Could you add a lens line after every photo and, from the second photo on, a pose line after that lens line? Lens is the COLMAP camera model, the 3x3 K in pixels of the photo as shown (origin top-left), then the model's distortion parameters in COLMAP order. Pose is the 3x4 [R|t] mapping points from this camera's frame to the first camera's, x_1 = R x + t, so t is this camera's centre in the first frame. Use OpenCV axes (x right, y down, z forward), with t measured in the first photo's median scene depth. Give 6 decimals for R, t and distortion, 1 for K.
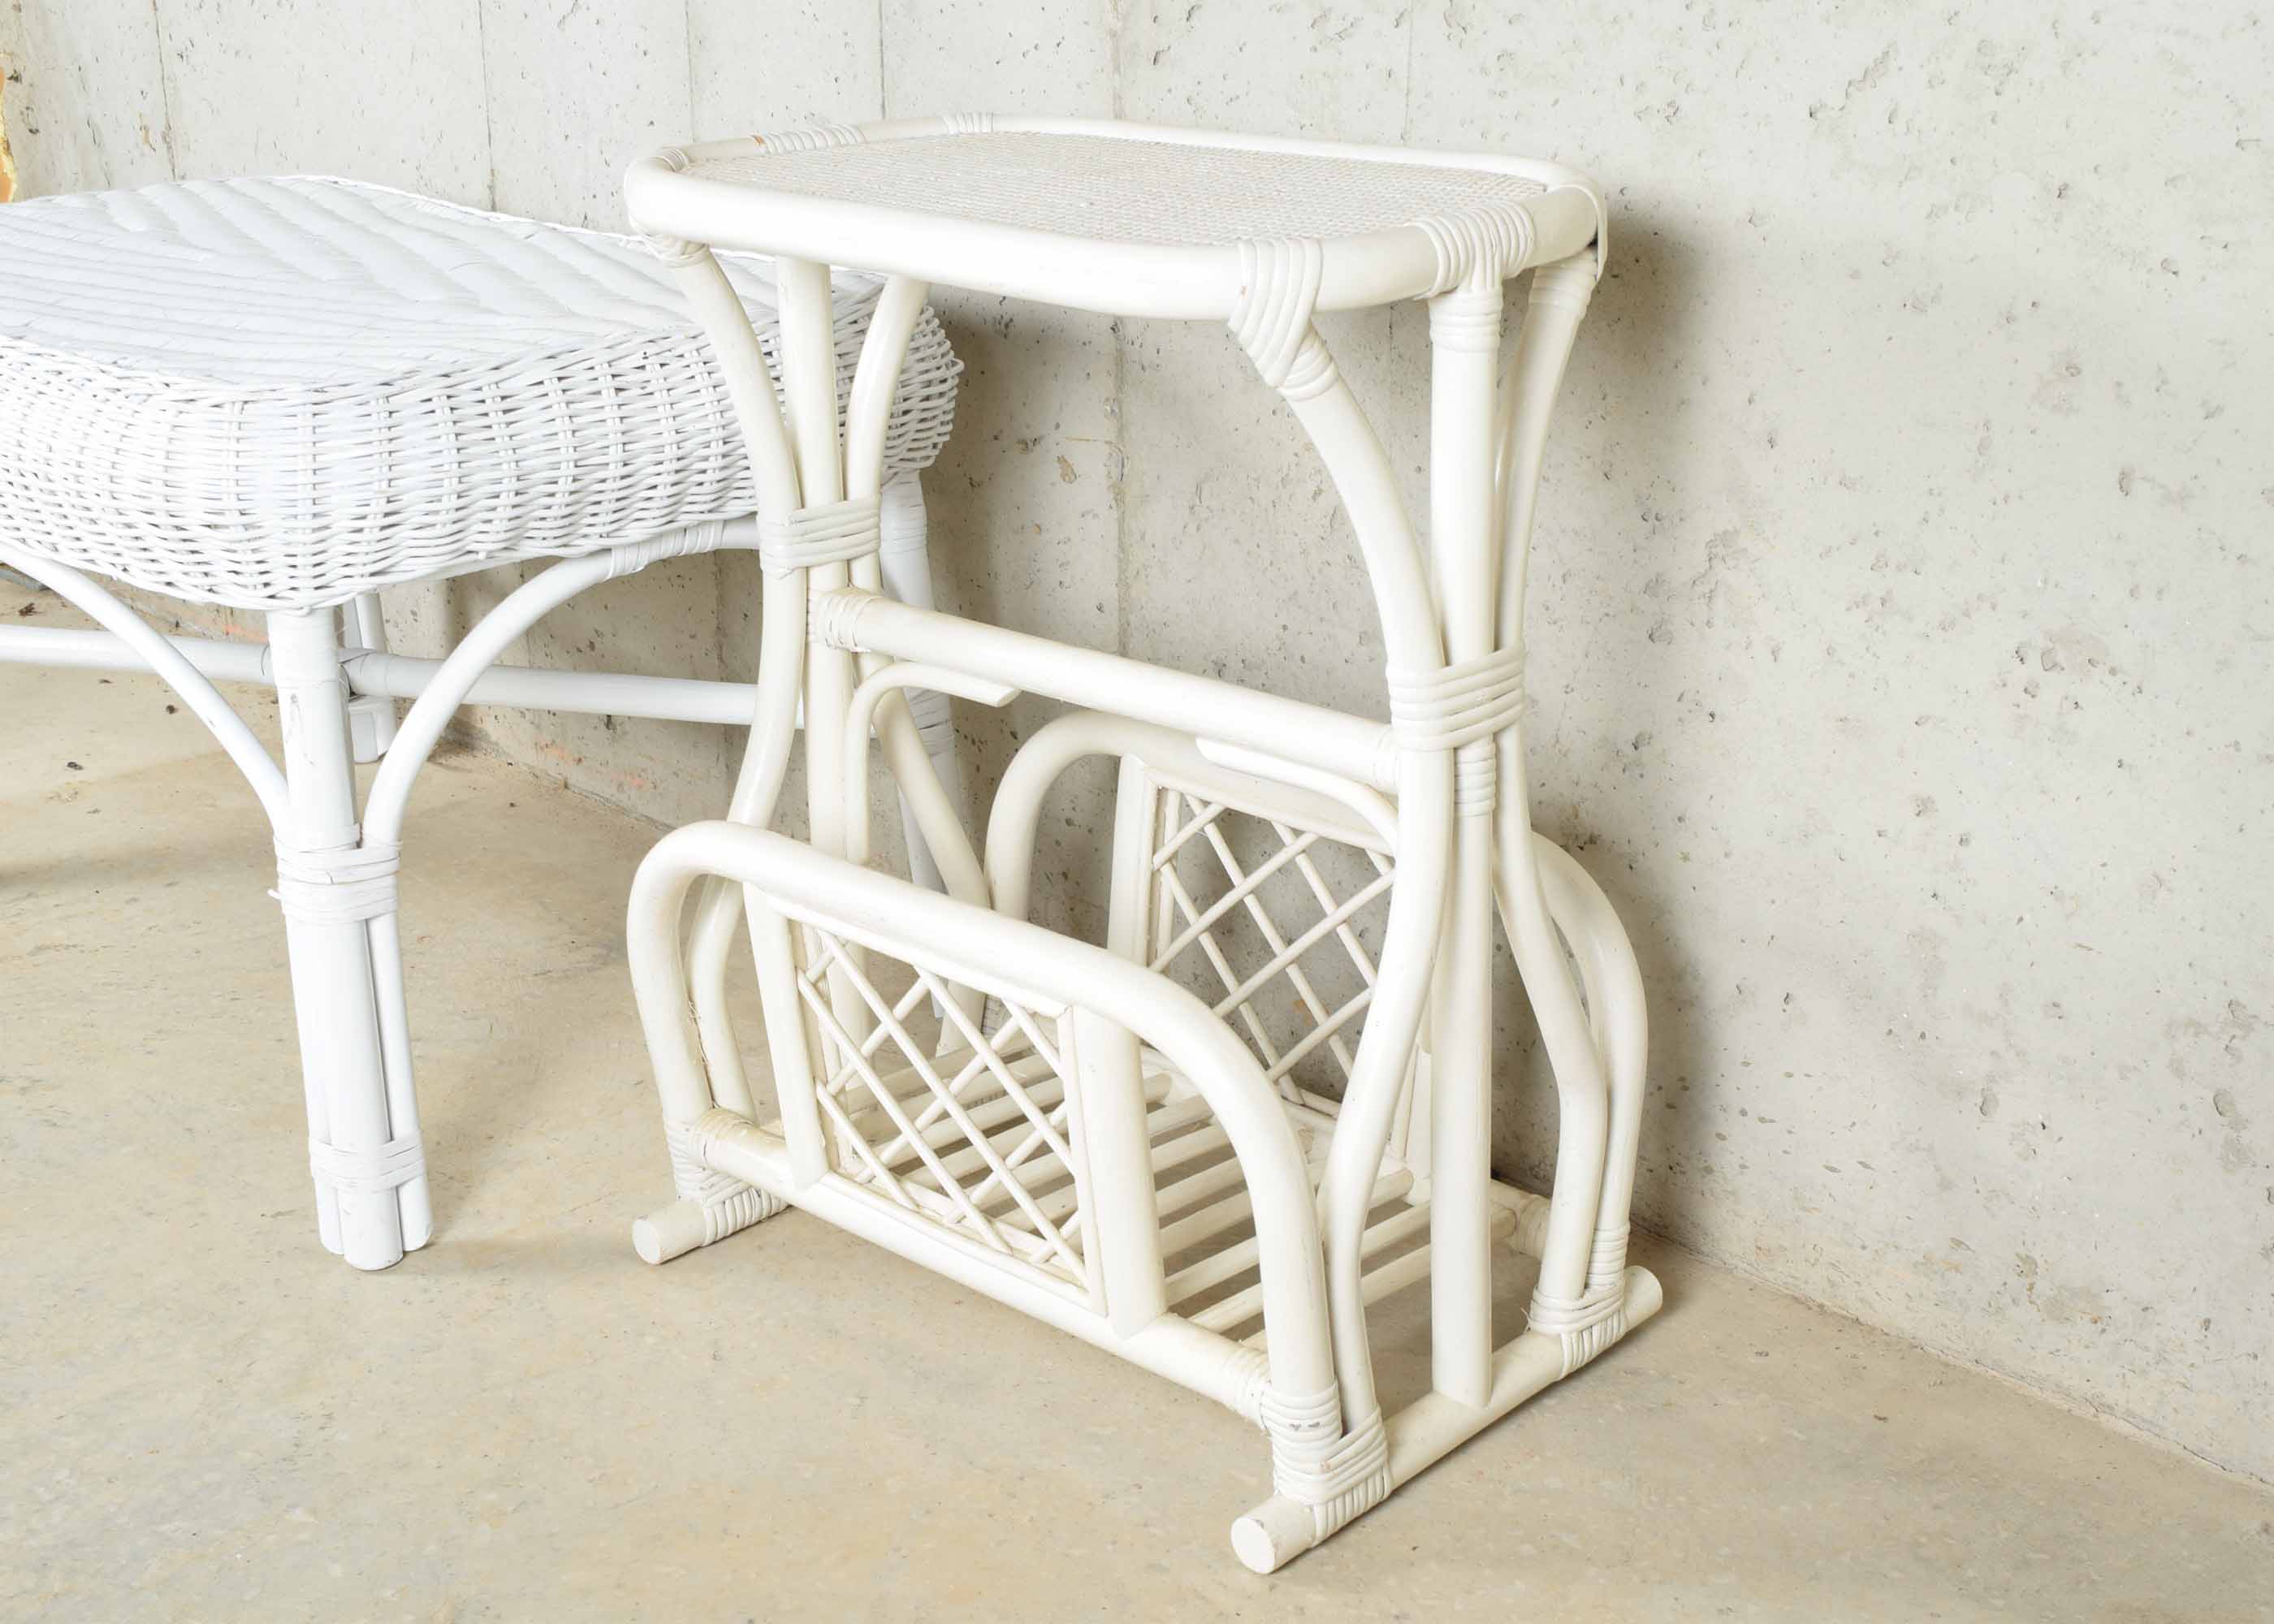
lens RADIAL K [[2884.4, 0, 1201.8], [0, 2884.4, 808.0], [0, 0, 1]] dist [-0.051940, 0.000000]
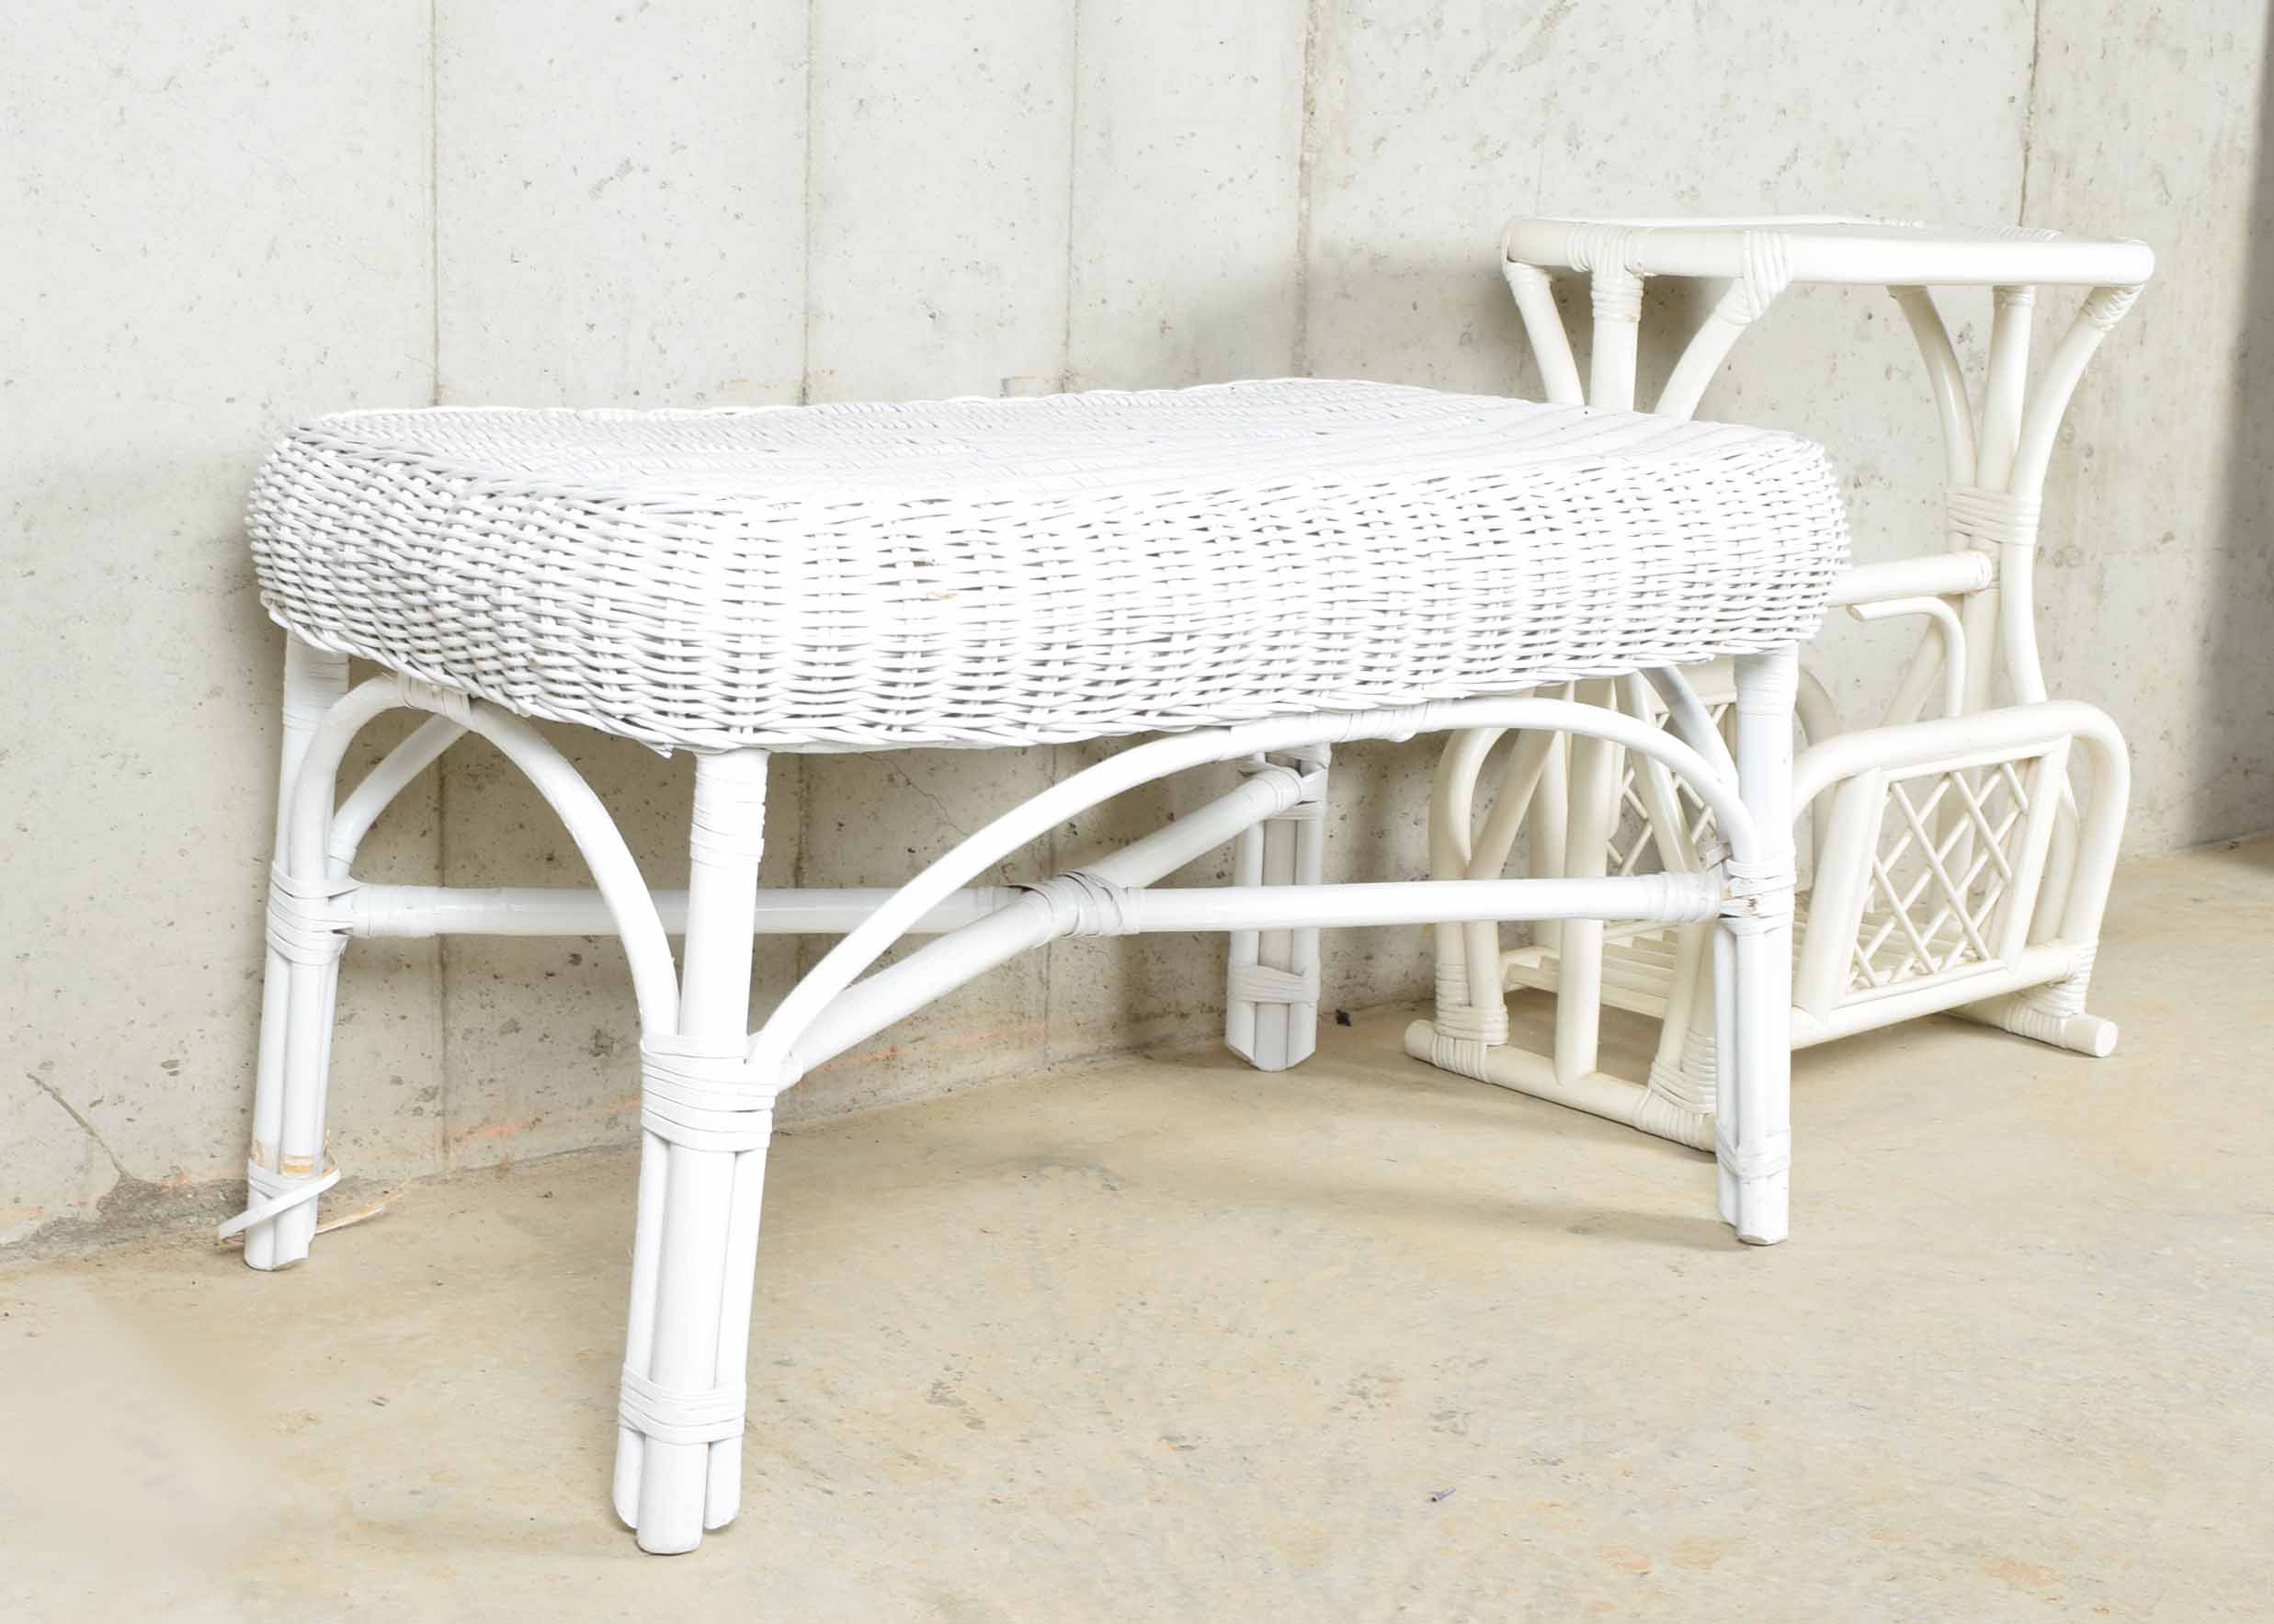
lens RADIAL K [[3270.7, 0, 1050.9], [0, 3270.7, 867.8], [0, 0, 1]] dist [-0.050307, 0.000000]
pose [[0.132727, -0.213447, 0.967897, -1.666582], [0.309252, 0.936704, 0.164160, -0.294258], [-0.941672, 0.277536, 0.190335, 1.081437]]
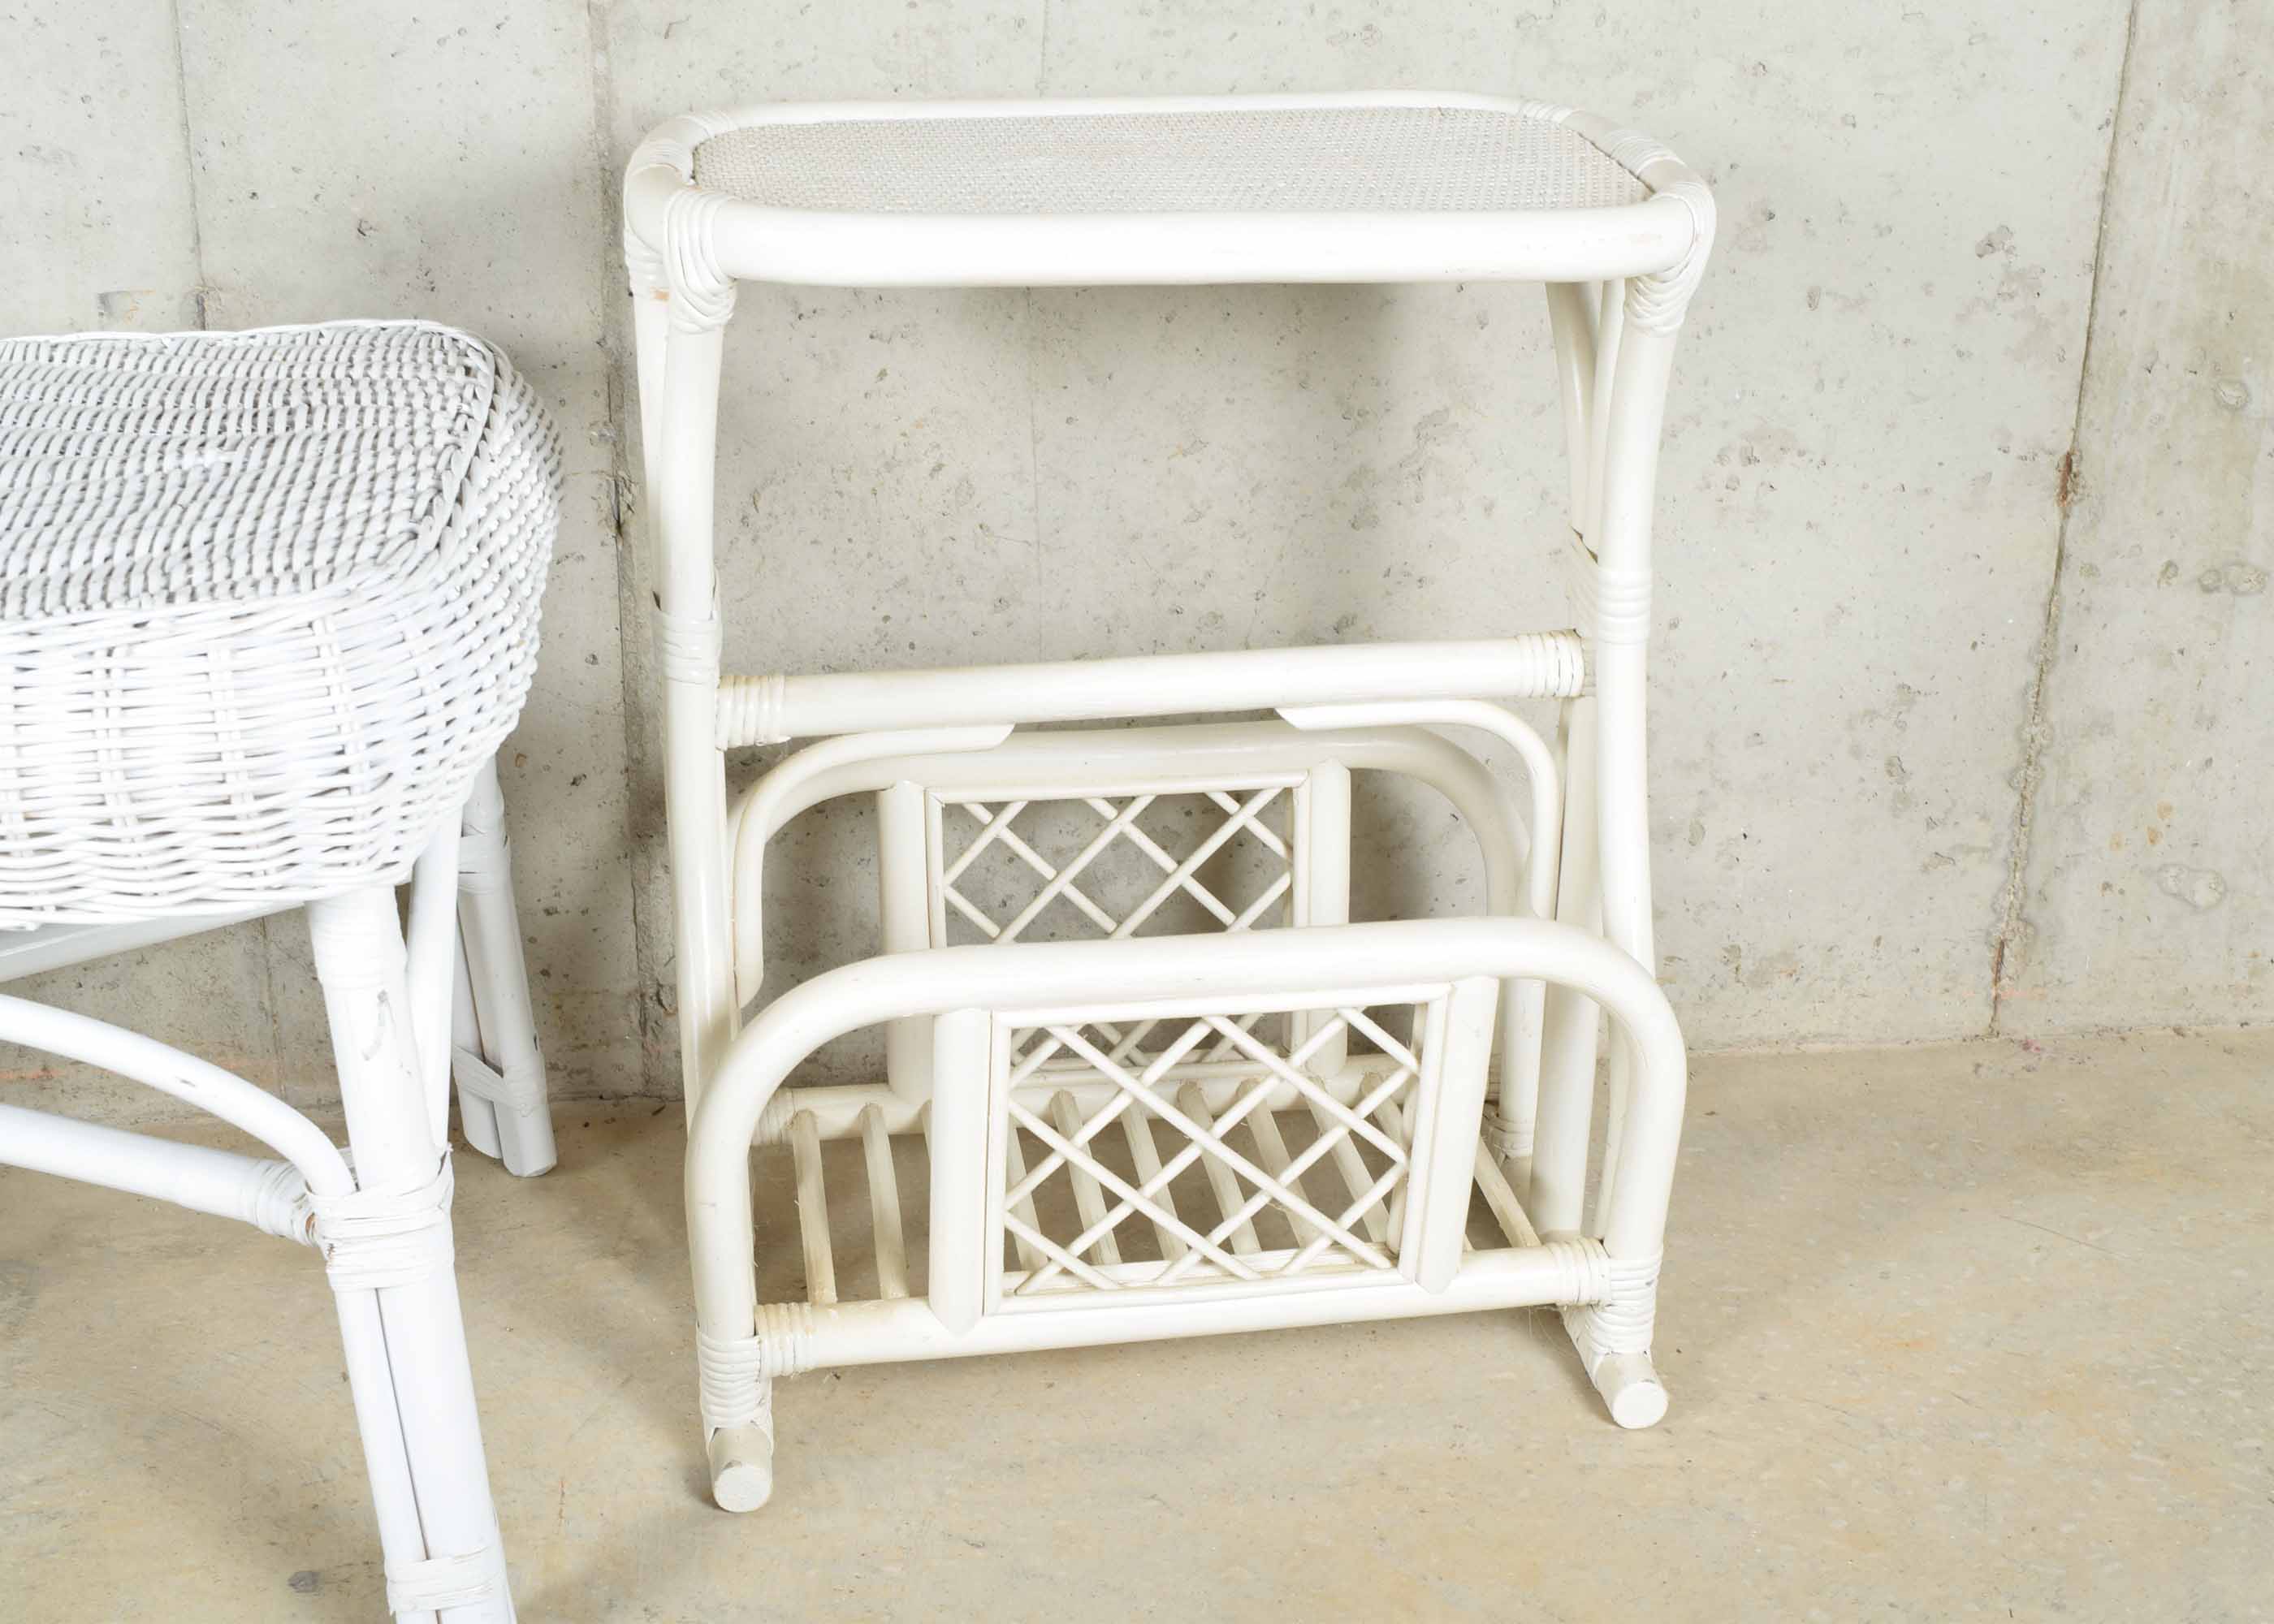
lens RADIAL K [[2884.4, 0, 1124.4], [0, 2884.4, 805.1], [0, 0, 1]] dist [-0.051940, 0.000000]
pose [[0.620755, -0.285524, 0.730164, -0.746414], [0.251444, 0.954633, 0.159533, -0.160211], [-0.742590, 0.084564, 0.664387, 0.377192]]
